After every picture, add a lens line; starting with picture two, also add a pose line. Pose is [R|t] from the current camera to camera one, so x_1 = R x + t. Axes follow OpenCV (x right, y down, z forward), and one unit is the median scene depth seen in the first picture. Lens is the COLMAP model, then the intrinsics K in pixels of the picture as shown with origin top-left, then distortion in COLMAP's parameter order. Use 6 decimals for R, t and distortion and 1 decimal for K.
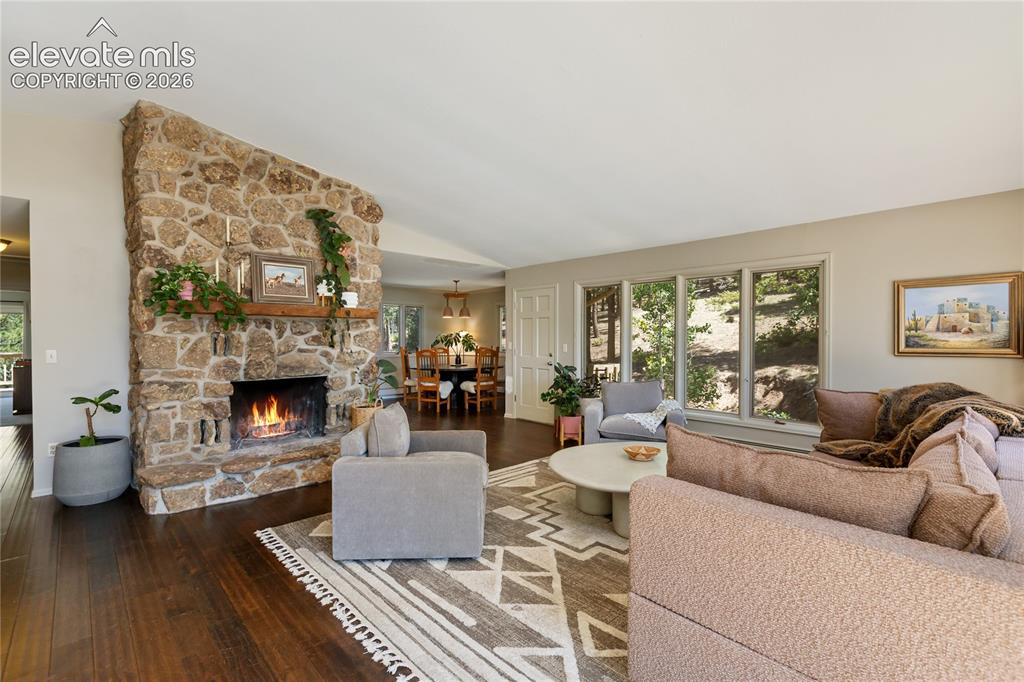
lens RADIAL K [[464.2, 0, 512.3], [0, 464.2, 336.9], [0, 0, 1]] dist [0.004942, 0.000723]
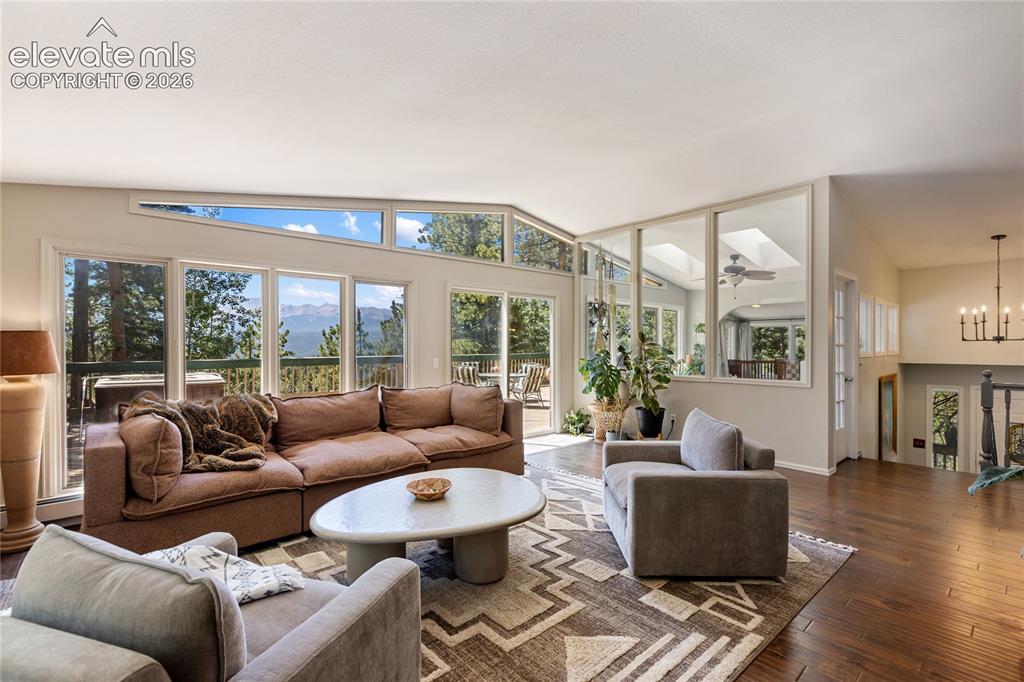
lens RADIAL K [[464.2, 0, 508.5], [0, 464.2, 351.1], [0, 0, 1]] dist [0.004942, 0.000723]
pose [[-0.998640, 0.001238, 0.052128, 0.090547], [0.001957, 0.999904, 0.013751, -0.000450], [-0.052106, 0.013834, -0.998546, 1.626782]]
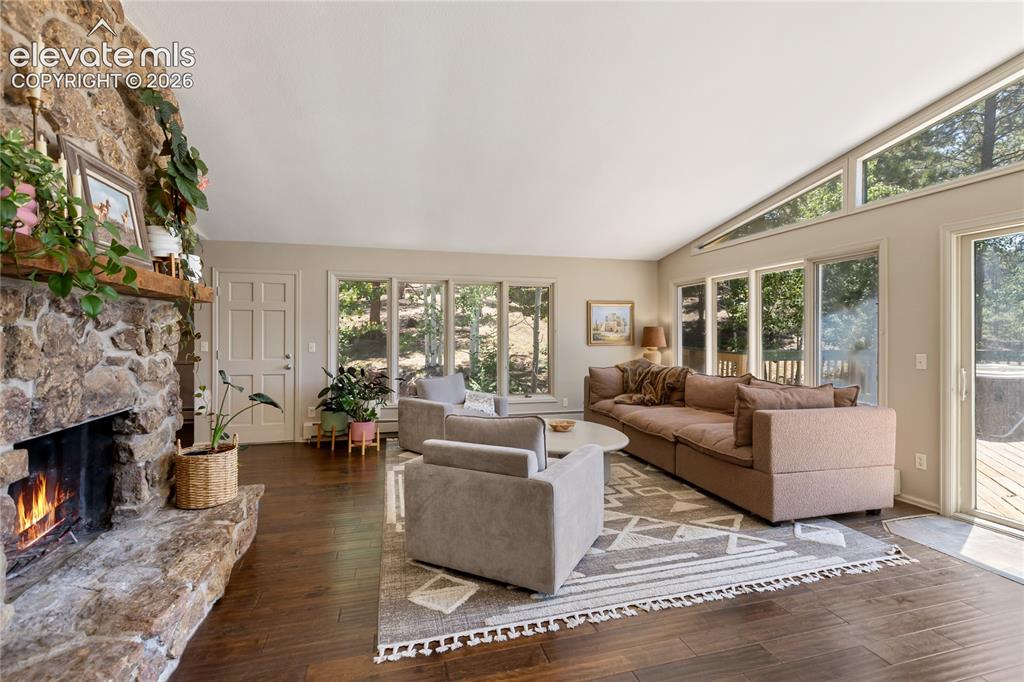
lens RADIAL K [[464.2, 0, 526.5], [0, 464.2, 335.2], [0, 0, 1]] dist [0.004942, 0.000723]
pose [[0.464487, -0.000880, 0.885580, -0.810571], [-0.000091, 0.999999, 0.001041, 0.001475], [-0.885580, -0.000564, 0.464487, 0.453493]]
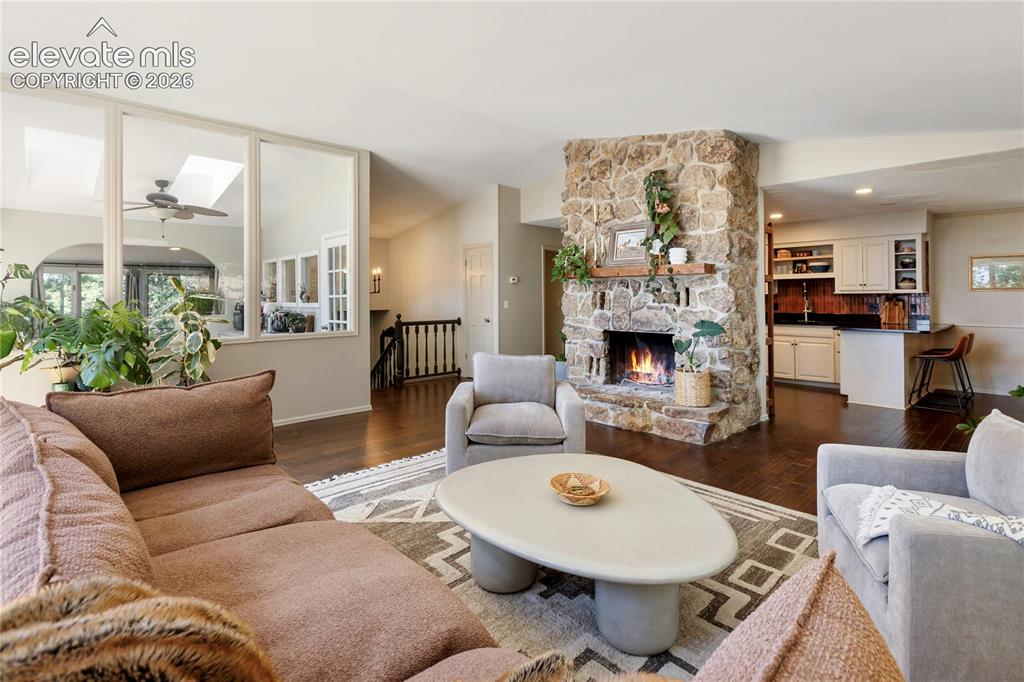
lens RADIAL K [[504.2, 0, 530.2], [0, 504.2, 289.2], [0, 0, 1]] dist [0.000443, -0.000706]
pose [[0.004454, -0.011691, -0.999922, 0.840984], [0.003524, 0.999926, -0.011675, 0.000038], [0.999984, -0.003471, 0.004495, 0.848737]]
